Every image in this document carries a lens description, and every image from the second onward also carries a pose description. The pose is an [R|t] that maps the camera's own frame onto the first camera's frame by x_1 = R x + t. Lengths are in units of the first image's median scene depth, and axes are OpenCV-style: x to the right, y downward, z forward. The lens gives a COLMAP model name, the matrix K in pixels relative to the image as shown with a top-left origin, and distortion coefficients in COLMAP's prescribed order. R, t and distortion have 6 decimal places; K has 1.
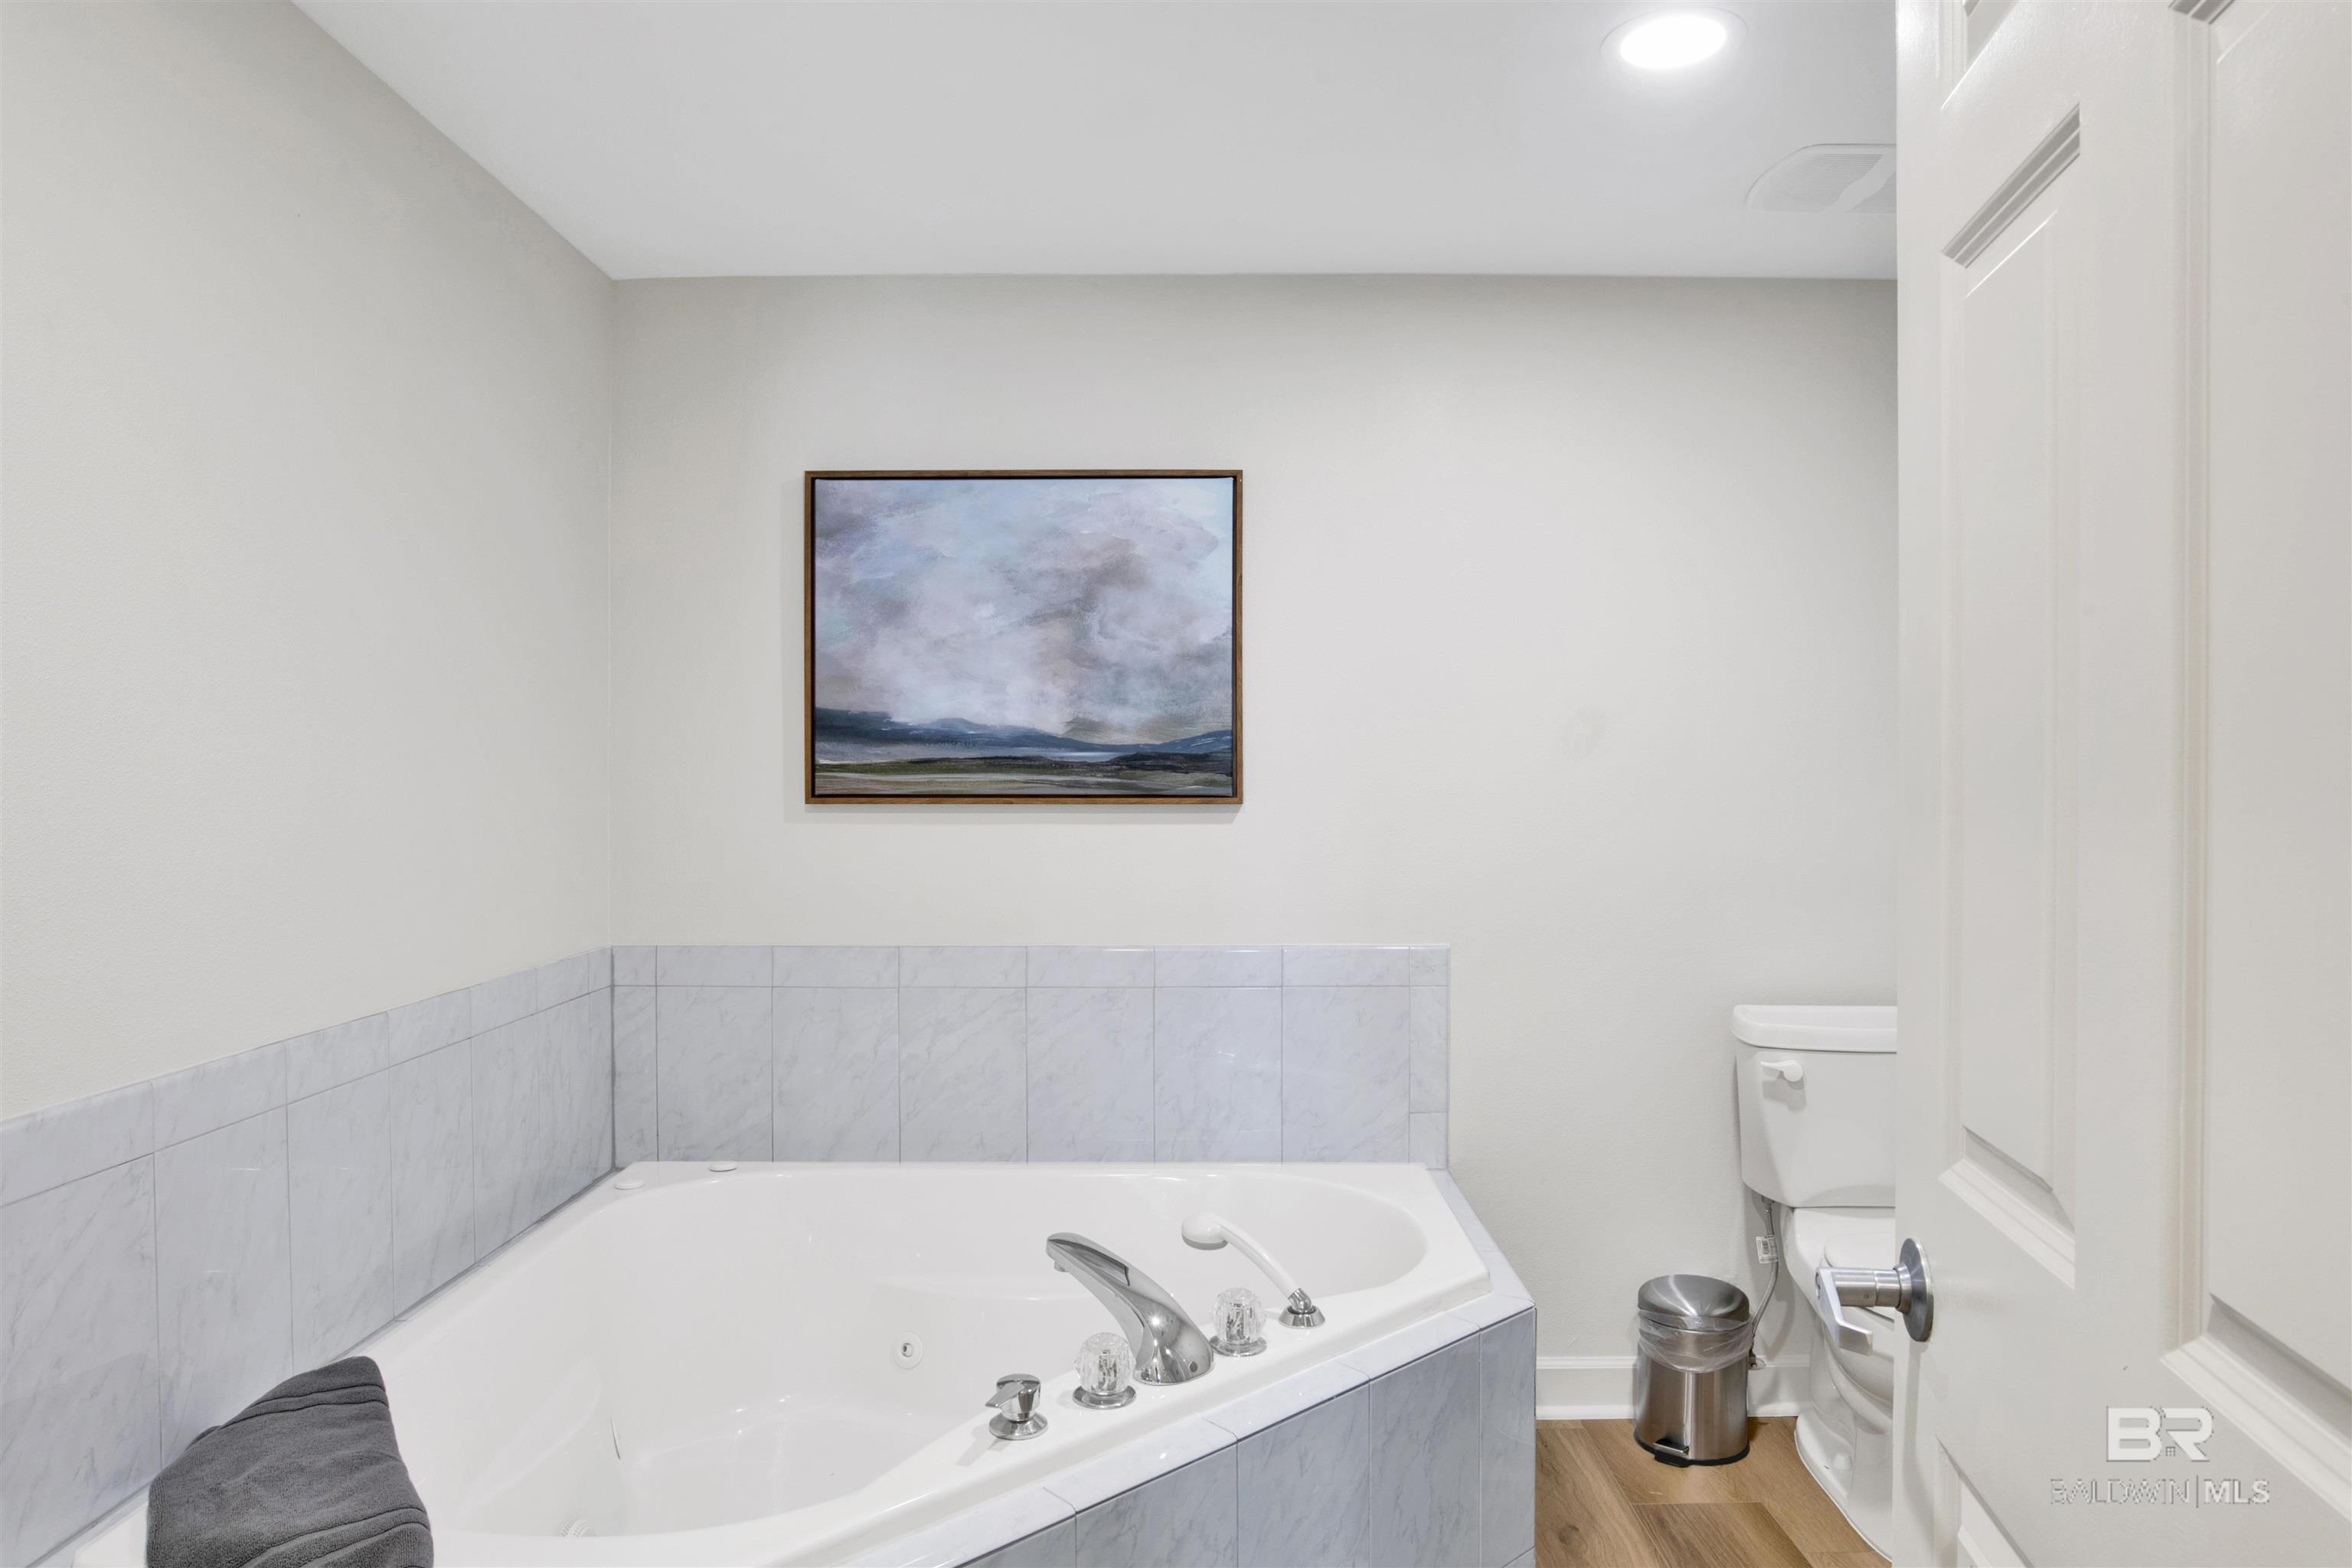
lens RADIAL K [[1492.5, 0, 1185.2], [0, 1492.5, 786.5], [0, 0, 1]] dist [-0.000048, -0.000071]
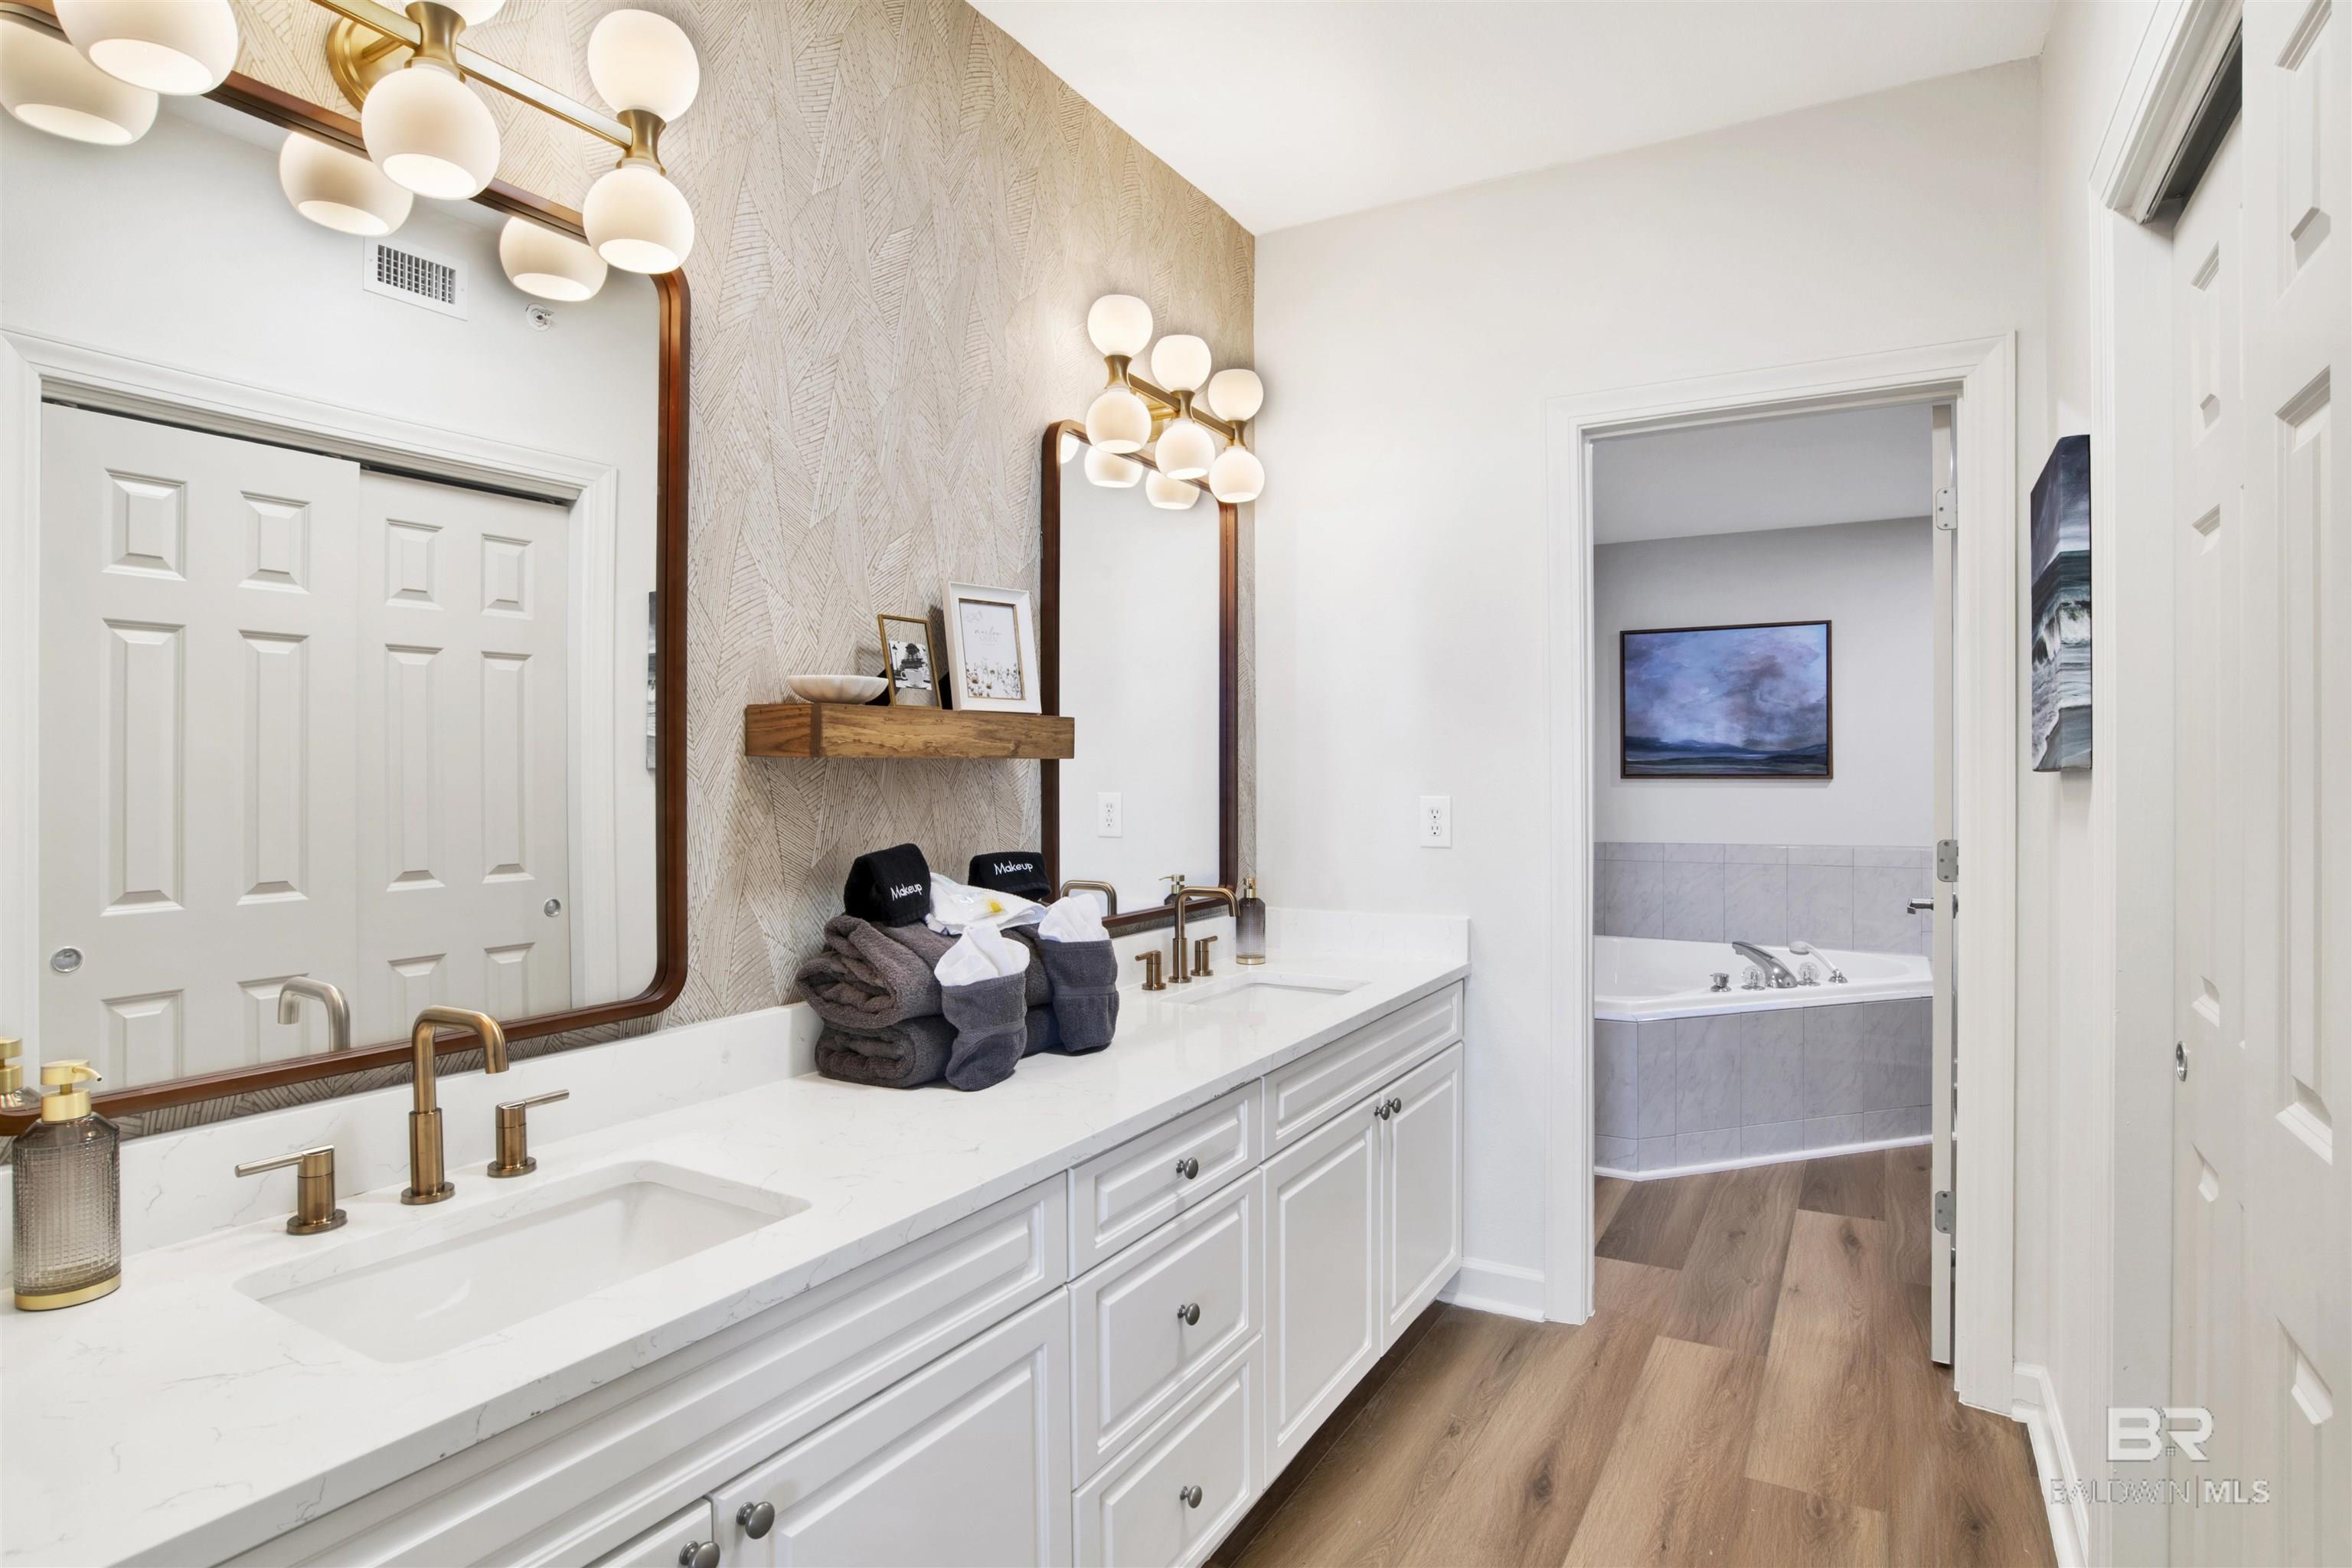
lens RADIAL K [[1282.5, 0, 1196.7], [0, 1282.5, 773.3], [0, 0, 1]] dist [-0.061364, -0.000721]
pose [[0.878240, -0.000498, -0.478219, 0.103456], [0.002942, 0.999986, 0.004360, -0.006299], [0.478210, -0.005236, 0.878230, -0.998734]]
